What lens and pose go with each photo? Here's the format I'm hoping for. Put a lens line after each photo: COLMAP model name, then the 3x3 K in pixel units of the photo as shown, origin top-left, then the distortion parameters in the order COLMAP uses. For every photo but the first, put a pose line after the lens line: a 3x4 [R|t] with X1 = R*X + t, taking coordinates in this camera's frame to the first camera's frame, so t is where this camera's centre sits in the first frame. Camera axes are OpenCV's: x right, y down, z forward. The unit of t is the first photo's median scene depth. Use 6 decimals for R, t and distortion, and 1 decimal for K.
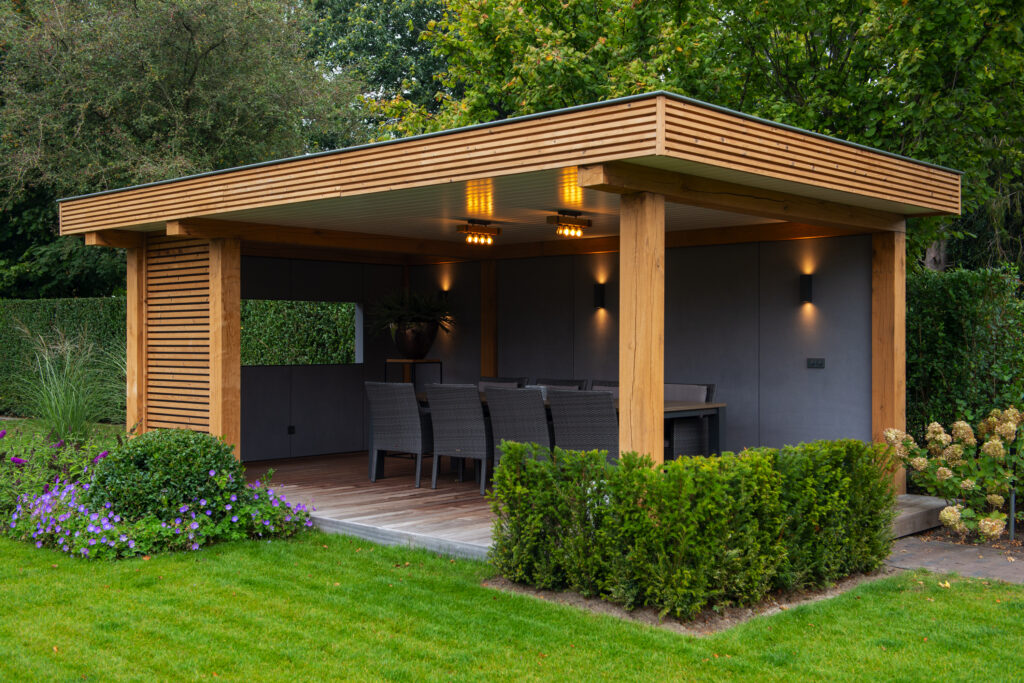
lens RADIAL K [[1130.9, 0, 512.0], [0, 1130.9, 341.5], [0, 0, 1]] dist [0.059117, 0.038129]
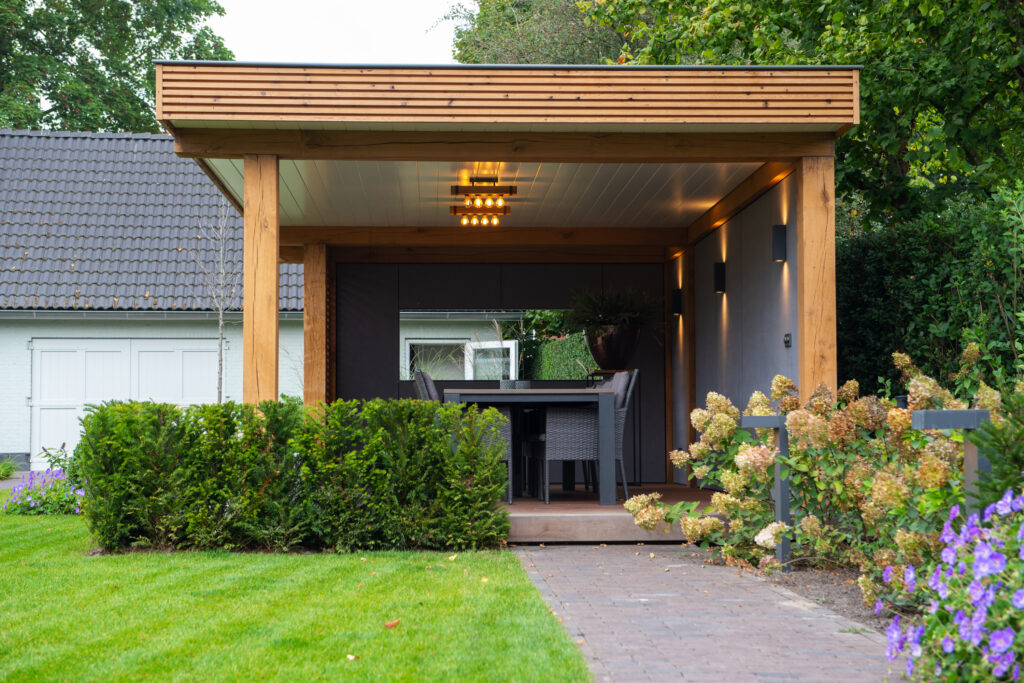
lens RADIAL K [[1625.7, 0, 512.0], [0, 1625.7, 341.5], [0, 0, 1]] dist [0.121415, 0.091996]
pose [[0.716629, -0.044392, -0.696041, 0.889539], [0.003828, 0.998208, -0.059721, 0.083769], [0.697444, 0.040133, 0.715514, 0.092463]]
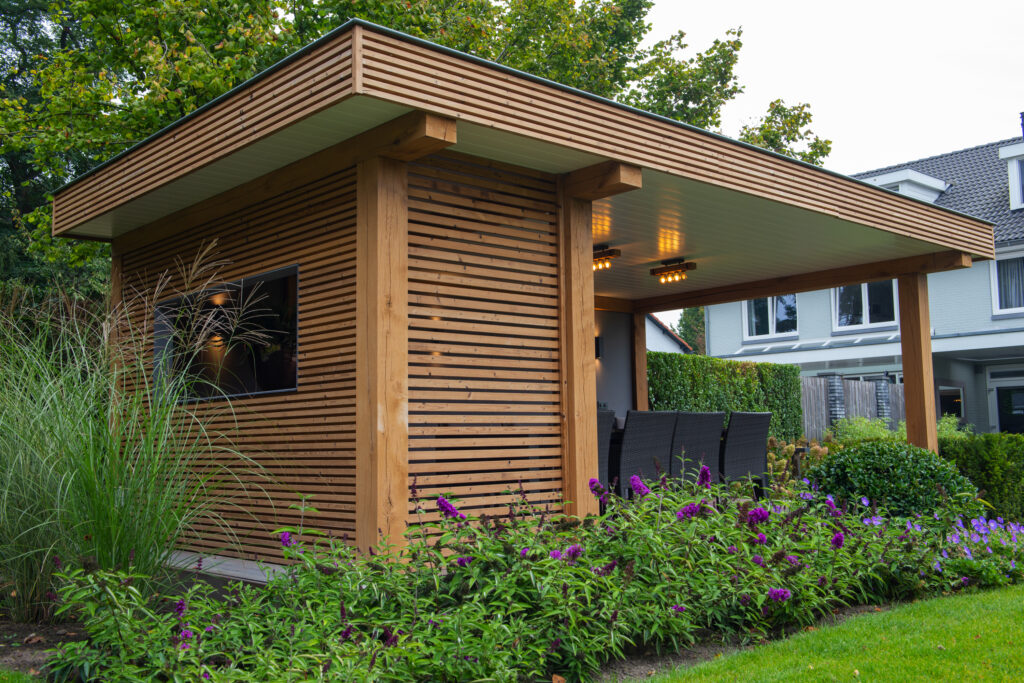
lens RADIAL K [[984.8, 0, 512.0], [0, 984.8, 341.5], [0, 0, 1]] dist [0.020389, 0.017477]
pose [[0.085050, 0.100665, 0.991279, -0.875944], [0.019754, 0.994517, -0.102689, 0.060879], [-0.996181, 0.028316, 0.082595, 1.004927]]
